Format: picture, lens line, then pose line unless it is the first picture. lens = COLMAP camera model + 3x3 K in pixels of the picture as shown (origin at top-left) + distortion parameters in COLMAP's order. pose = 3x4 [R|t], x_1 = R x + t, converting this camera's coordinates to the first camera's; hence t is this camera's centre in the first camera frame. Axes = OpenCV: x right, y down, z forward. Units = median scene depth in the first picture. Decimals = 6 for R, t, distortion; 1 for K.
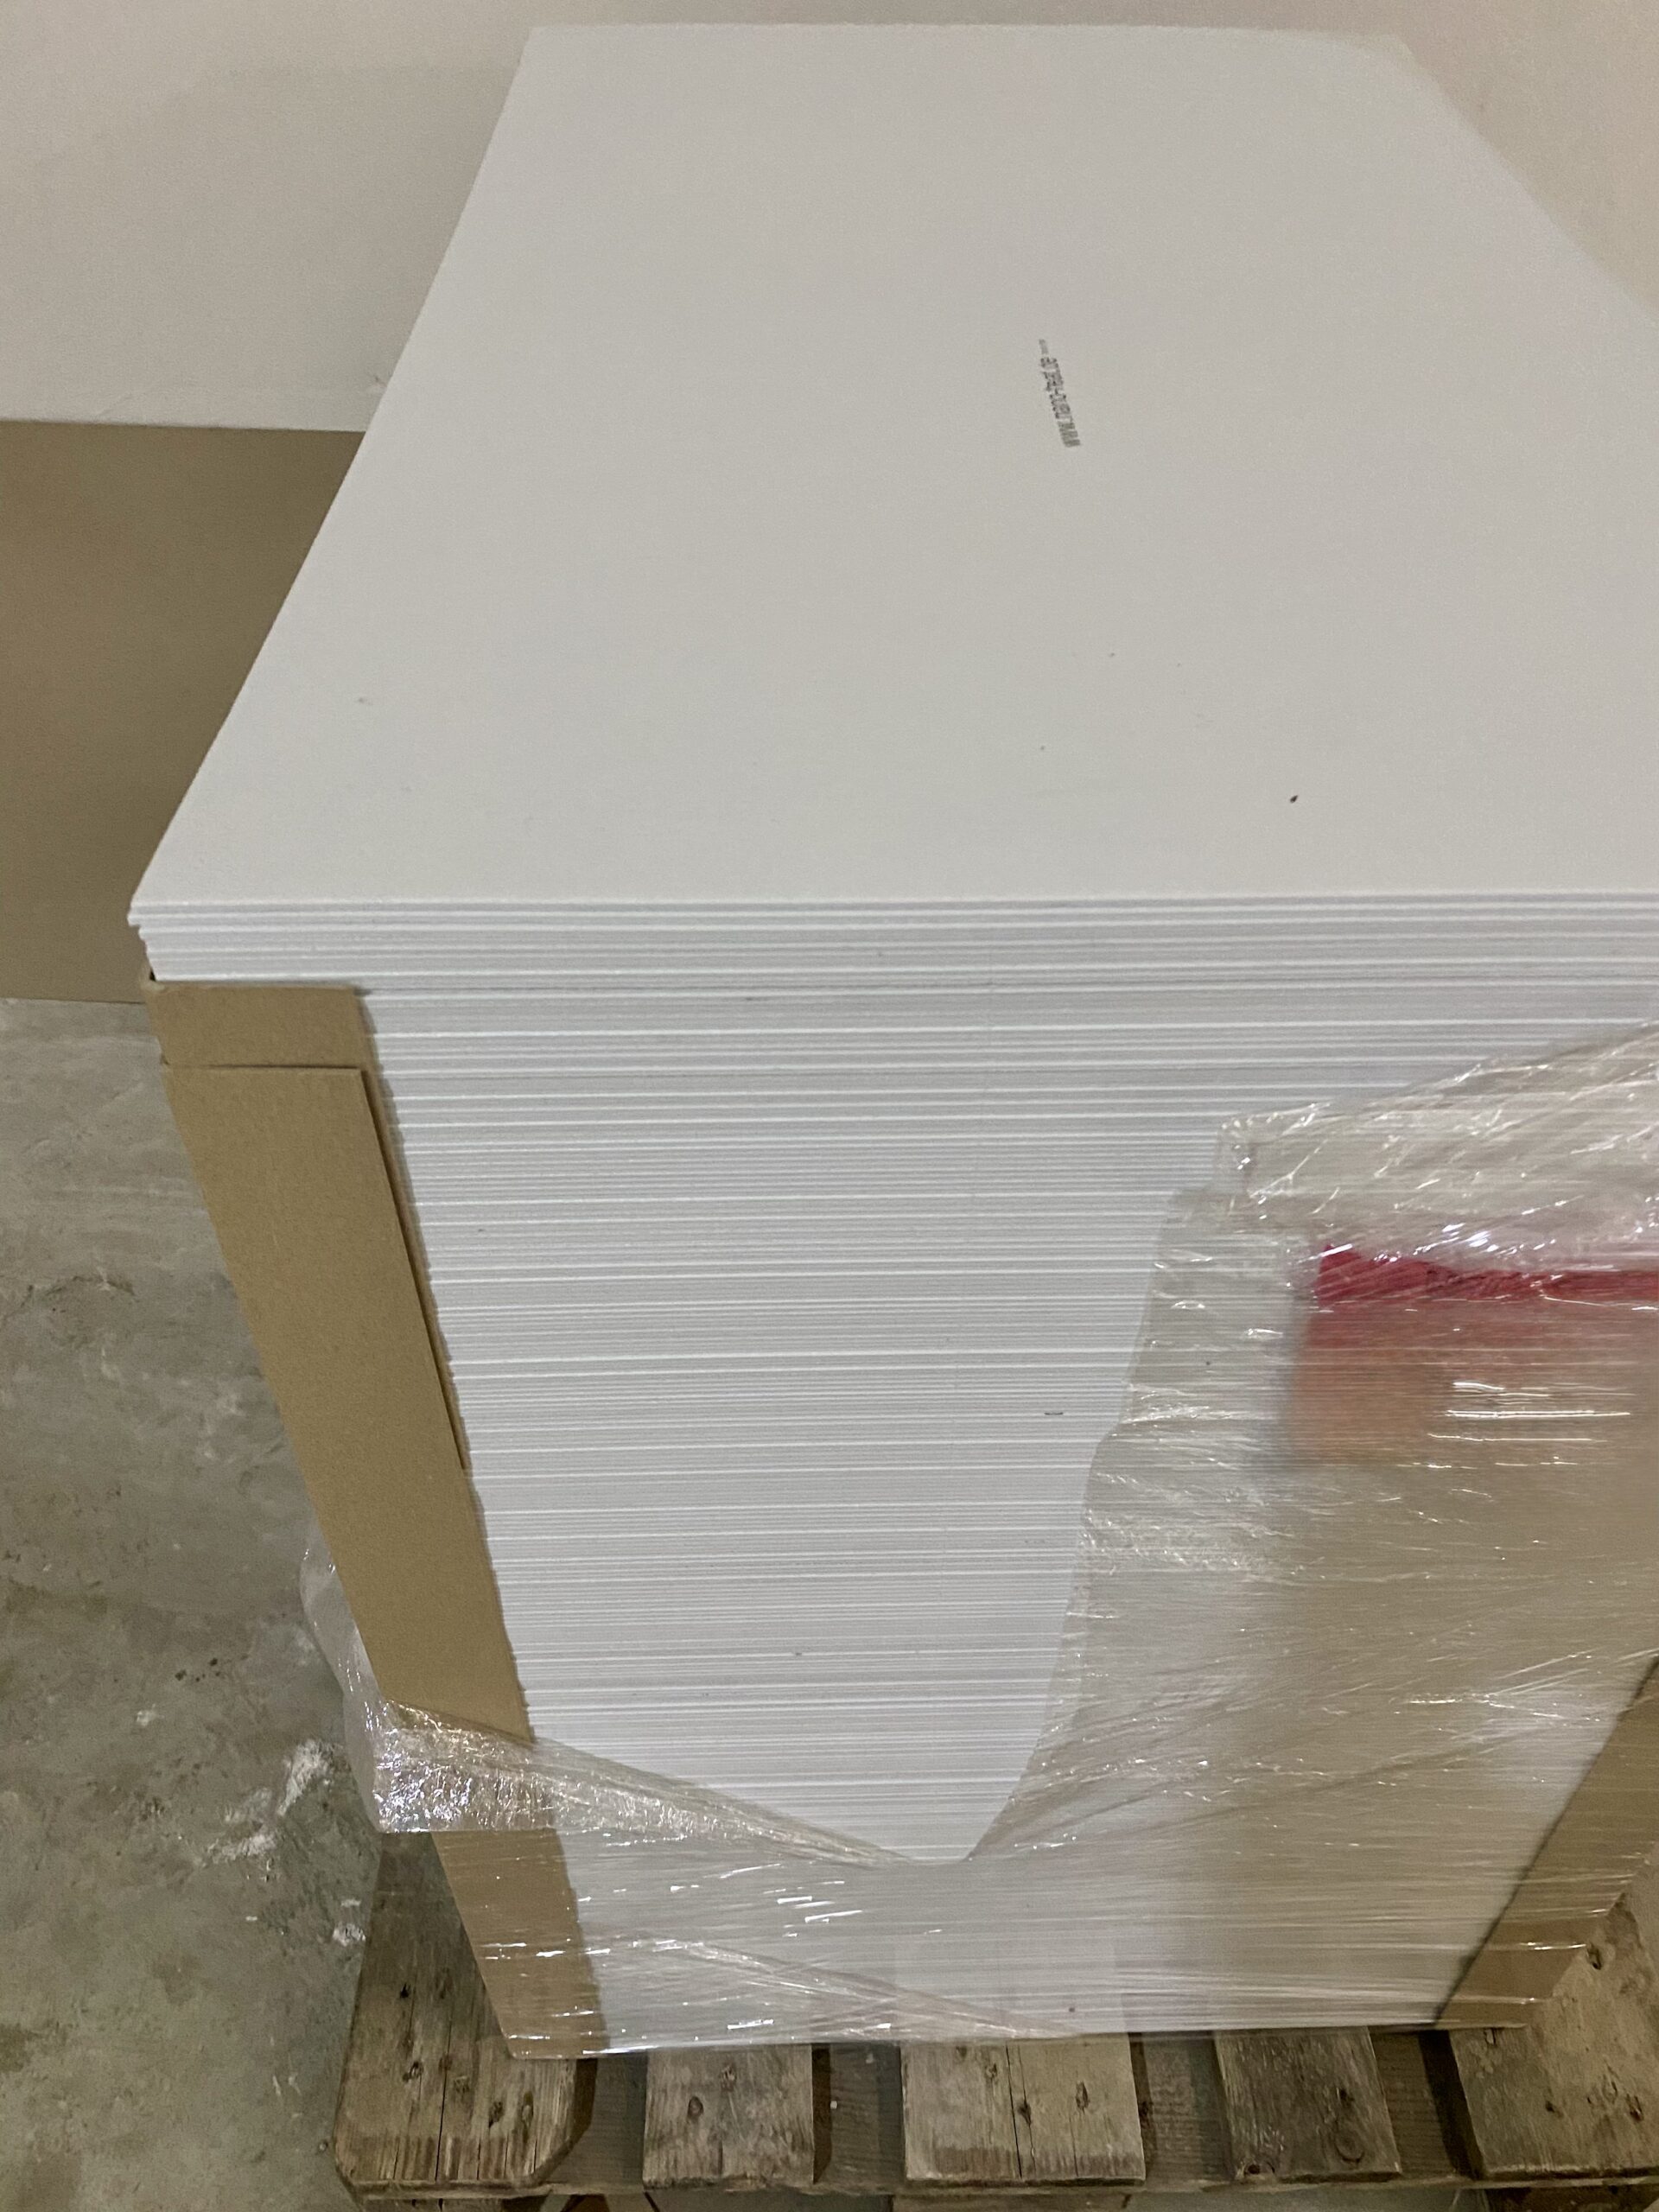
lens RADIAL K [[1670.2, 0, 827.7], [0, 1670.2, 1109.1], [0, 0, 1]] dist [0.006260, 0.009503]
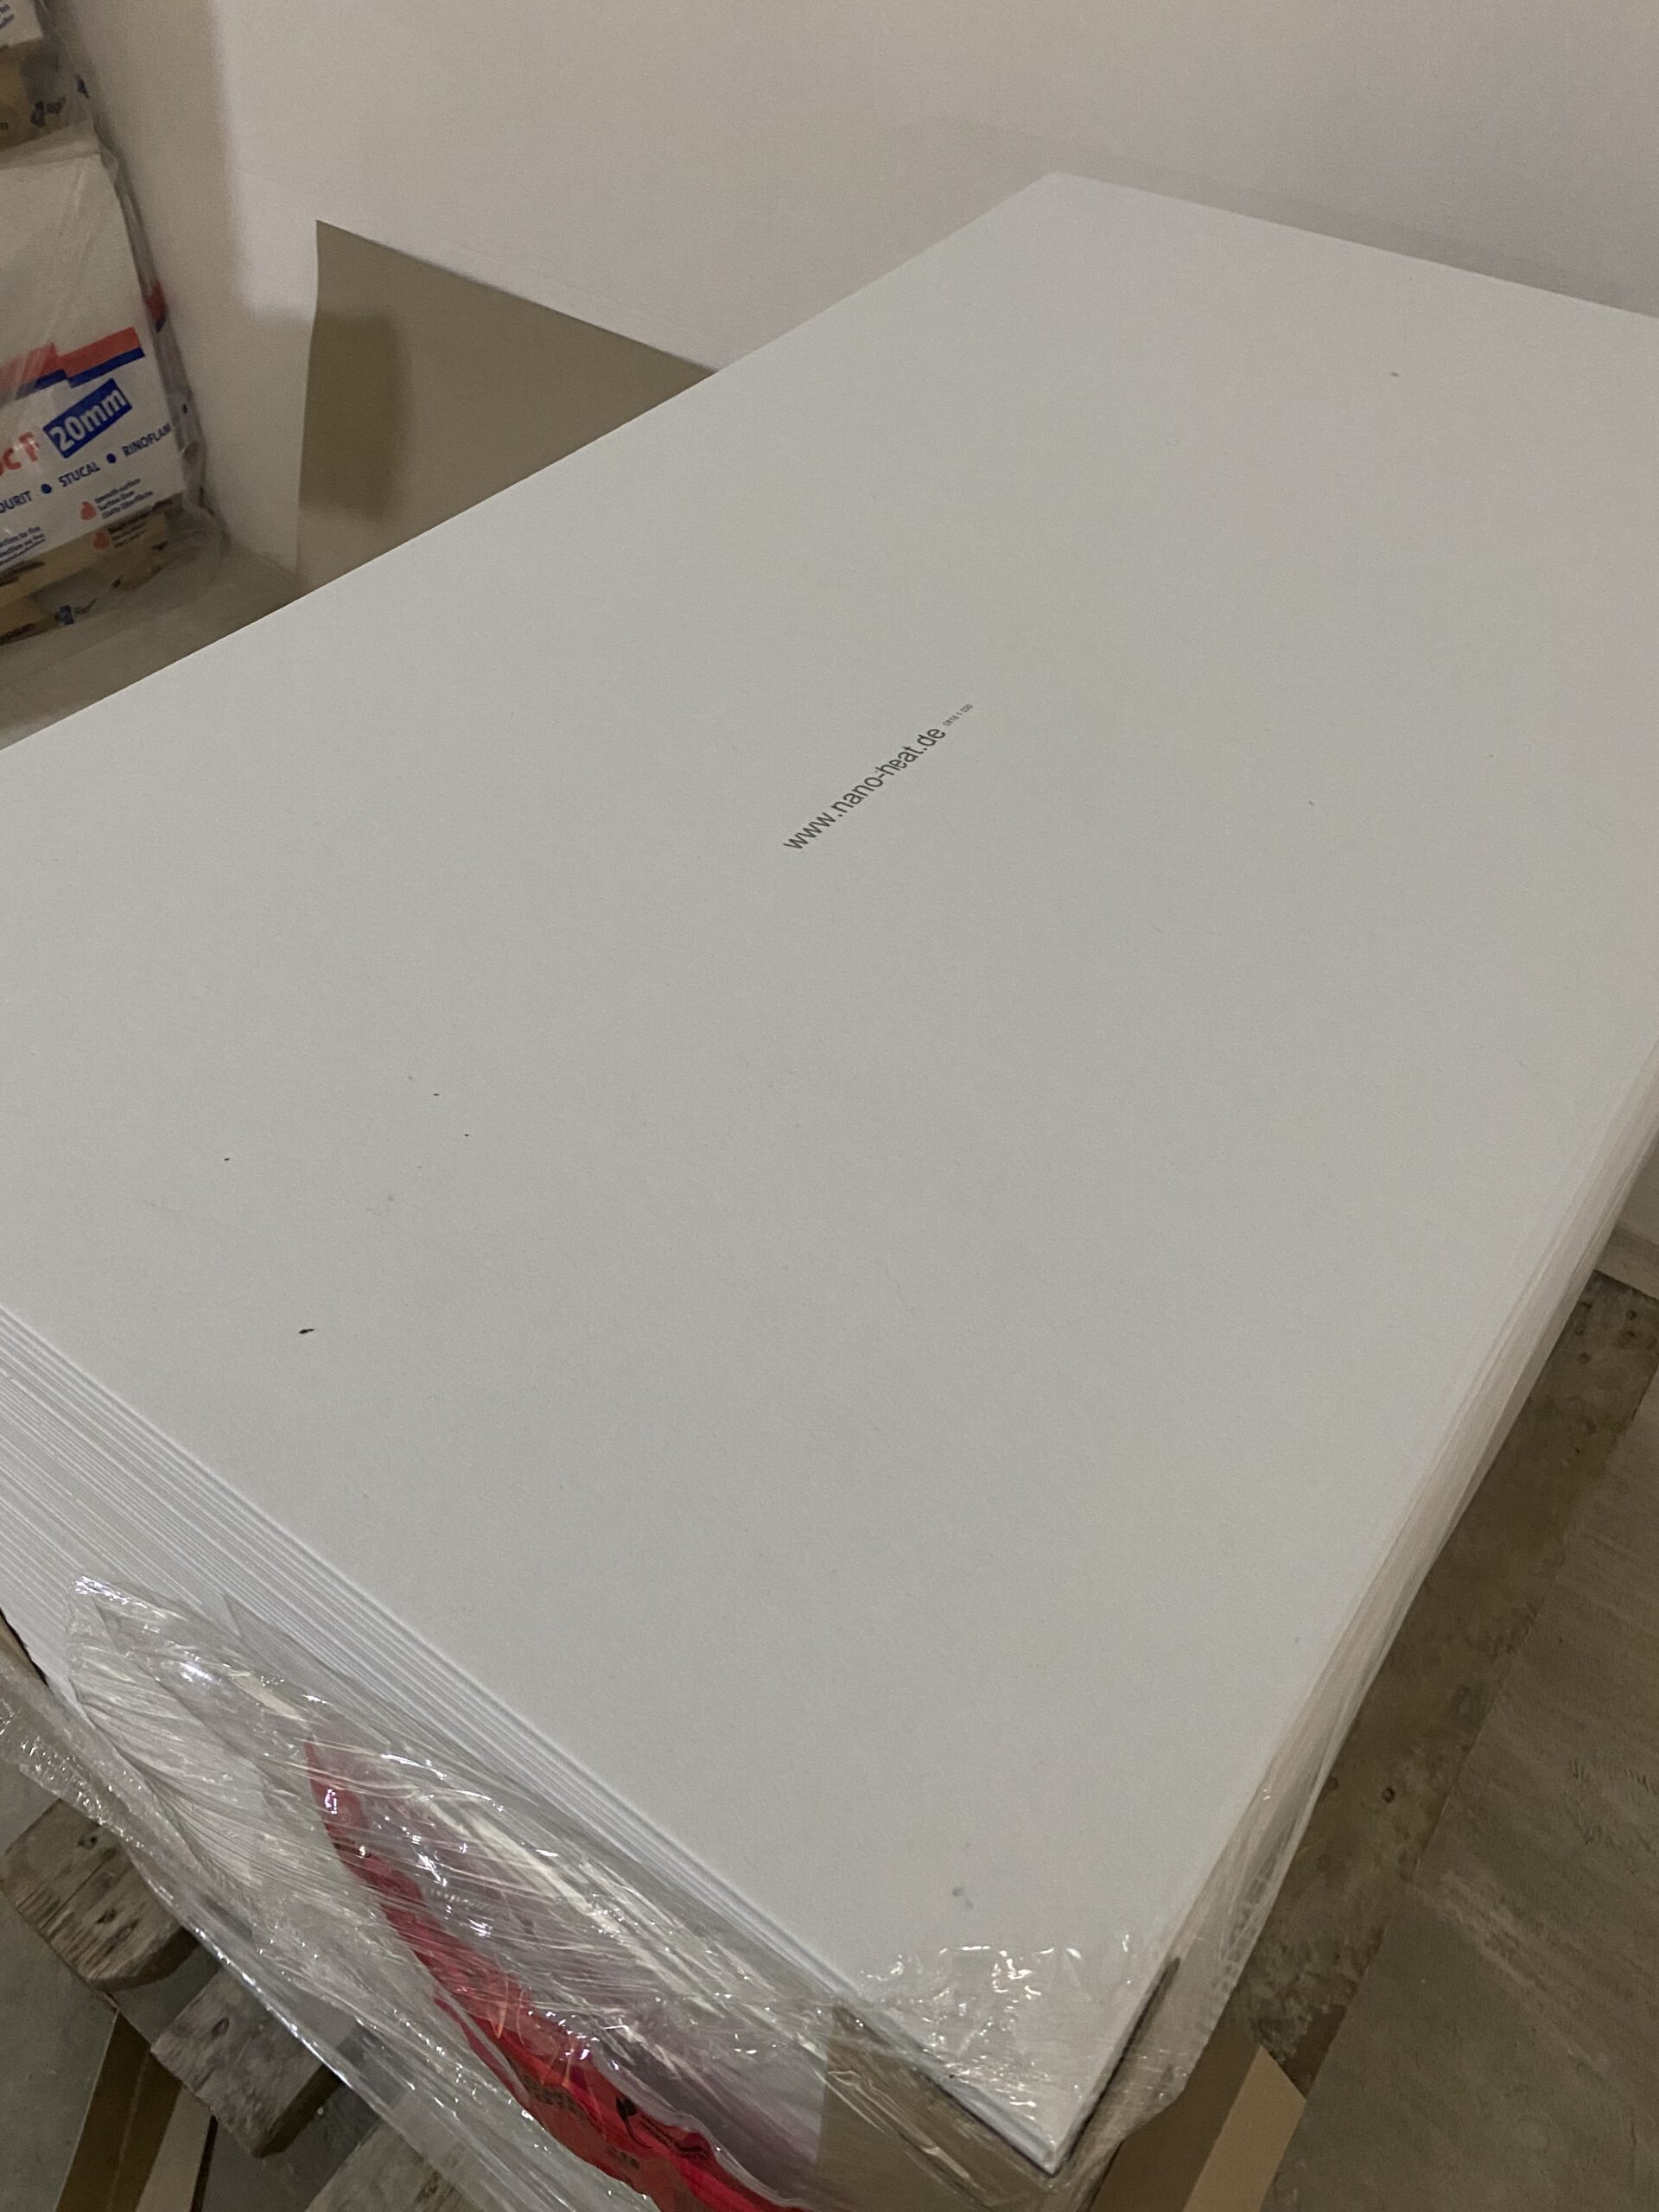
lens RADIAL K [[1670.2, 0, 828.2], [0, 1670.2, 1102.8], [0, 0, 1]] dist [0.006260, 0.009503]
pose [[0.796481, 0.443229, -0.411298, 0.435743], [-0.427323, 0.893852, 0.135732, -0.286237], [0.427799, 0.067649, 0.901339, 0.119894]]
